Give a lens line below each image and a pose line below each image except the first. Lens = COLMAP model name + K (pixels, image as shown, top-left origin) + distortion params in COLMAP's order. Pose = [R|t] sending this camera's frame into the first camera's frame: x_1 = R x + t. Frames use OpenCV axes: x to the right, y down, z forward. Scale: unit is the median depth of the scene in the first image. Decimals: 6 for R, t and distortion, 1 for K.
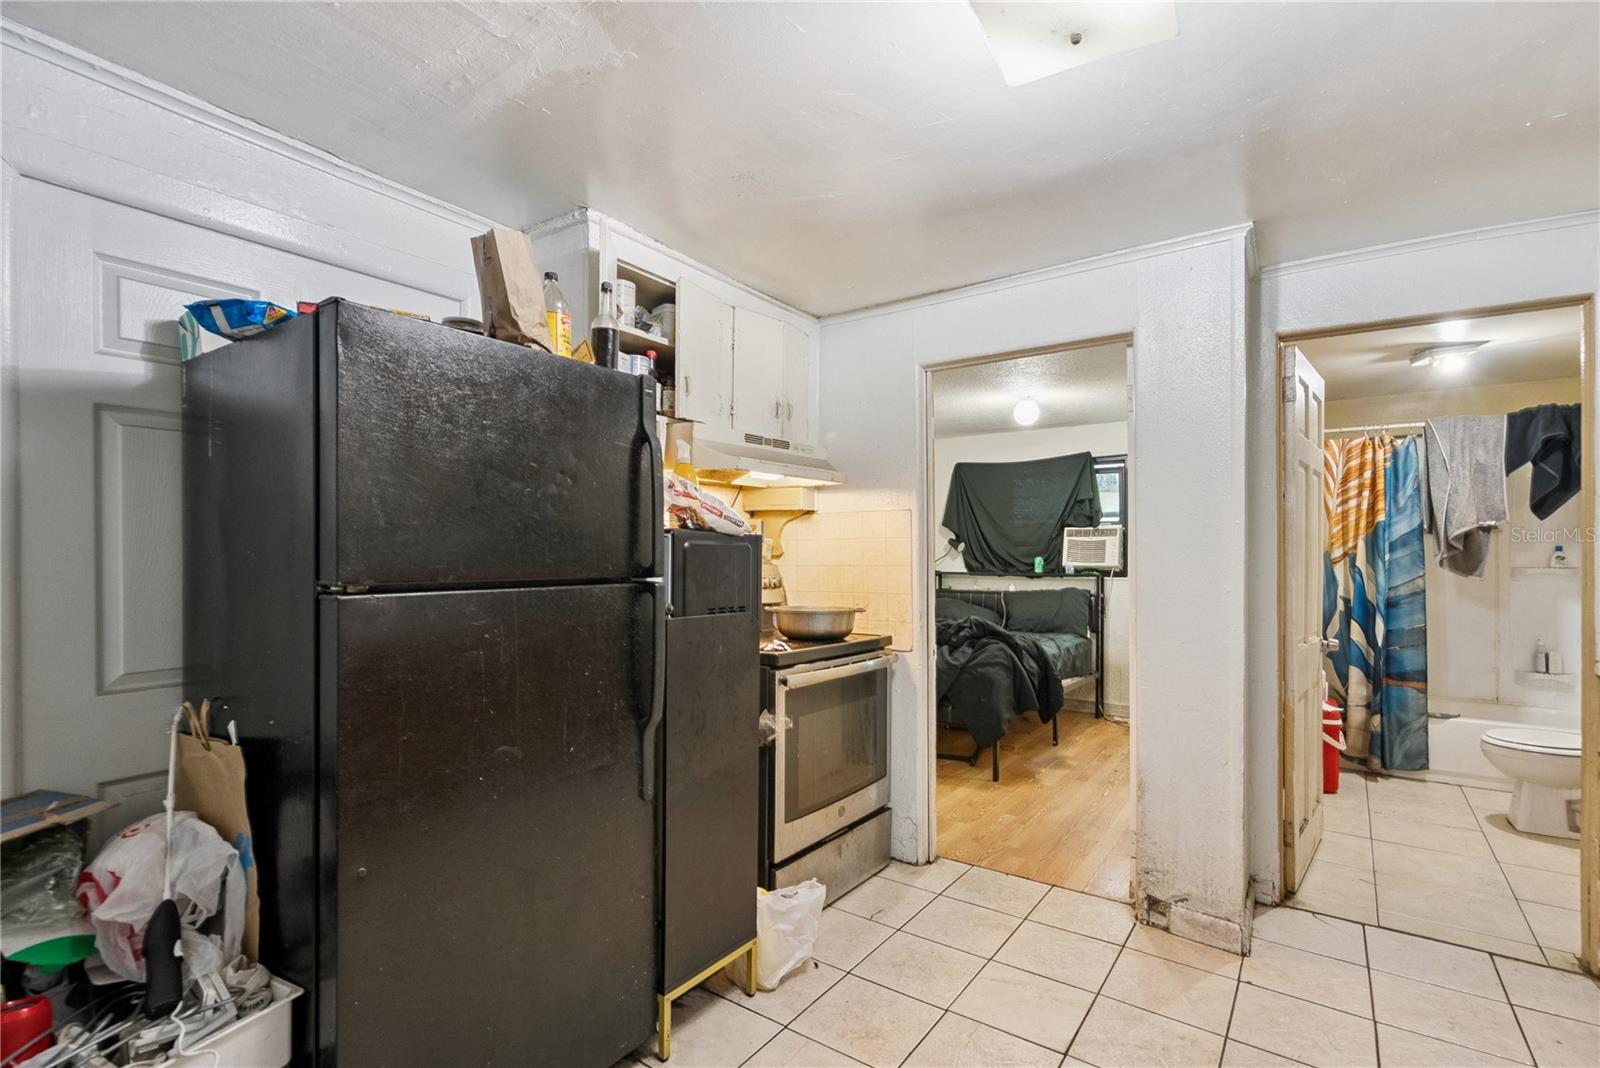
lens RADIAL K [[738.9, 0, 797.9], [0, 738.9, 545.0], [0, 0, 1]] dist [-0.008914, 0.004274]
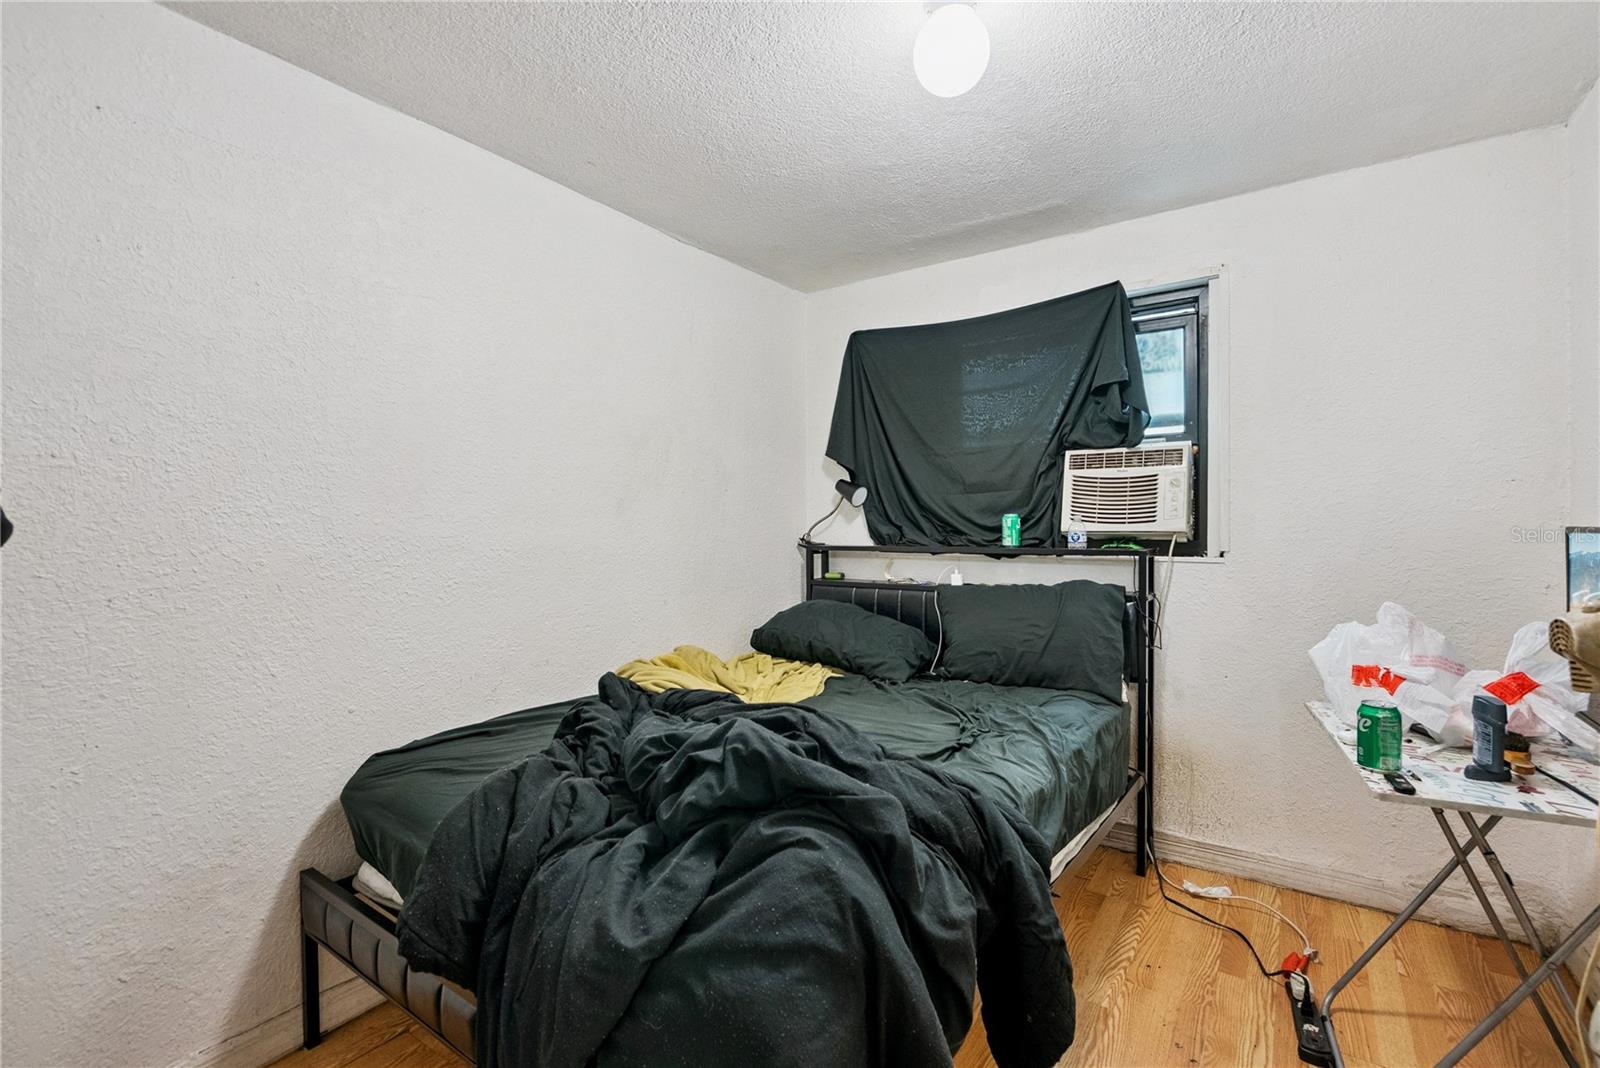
lens RADIAL K [[738.9, 0, 787.6], [0, 738.9, 534.1], [0, 0, 1]] dist [-0.008914, 0.004274]
pose [[0.999943, -0.009714, -0.004482, 0.266440], [0.009845, 0.999496, 0.030181, 0.020056], [0.004186, -0.030223, 0.999534, 0.757721]]
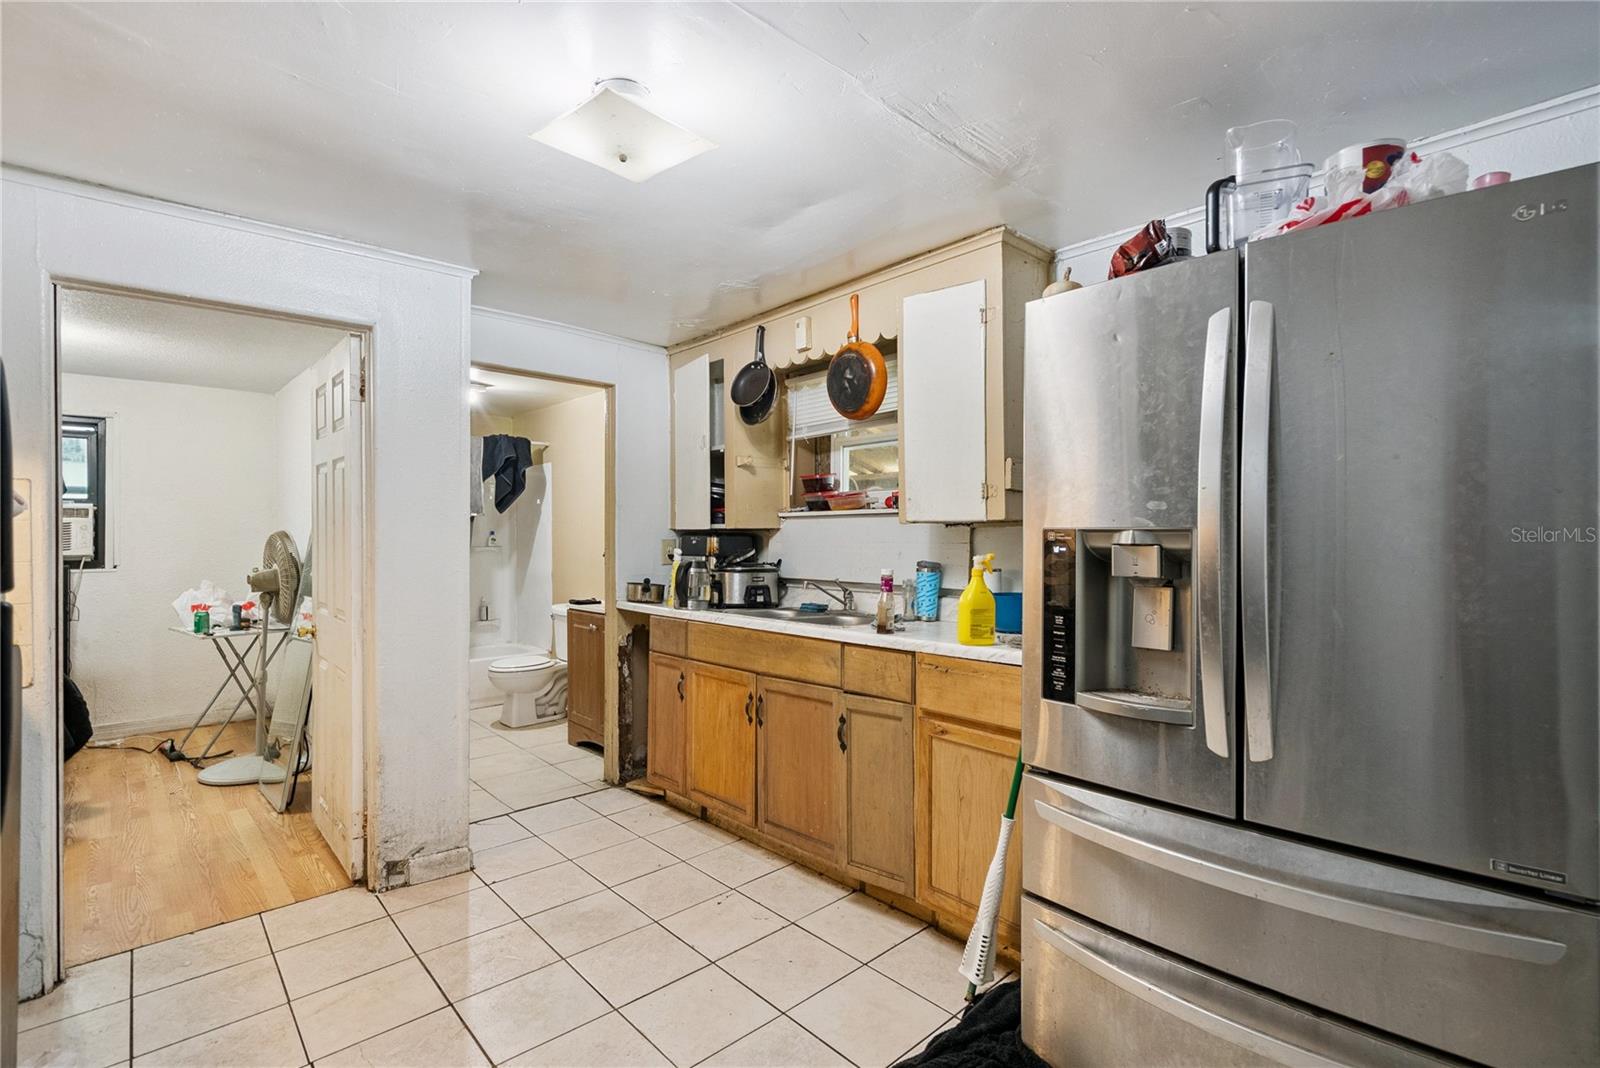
lens RADIAL K [[738.9, 0, 785.6], [0, 738.9, 538.4], [0, 0, 1]] dist [-0.008914, 0.004274]
pose [[0.223731, -0.010366, 0.974596, -0.244867], [-0.006978, 0.999901, 0.012237, -0.005891], [-0.974626, -0.009538, 0.223637, 0.117278]]
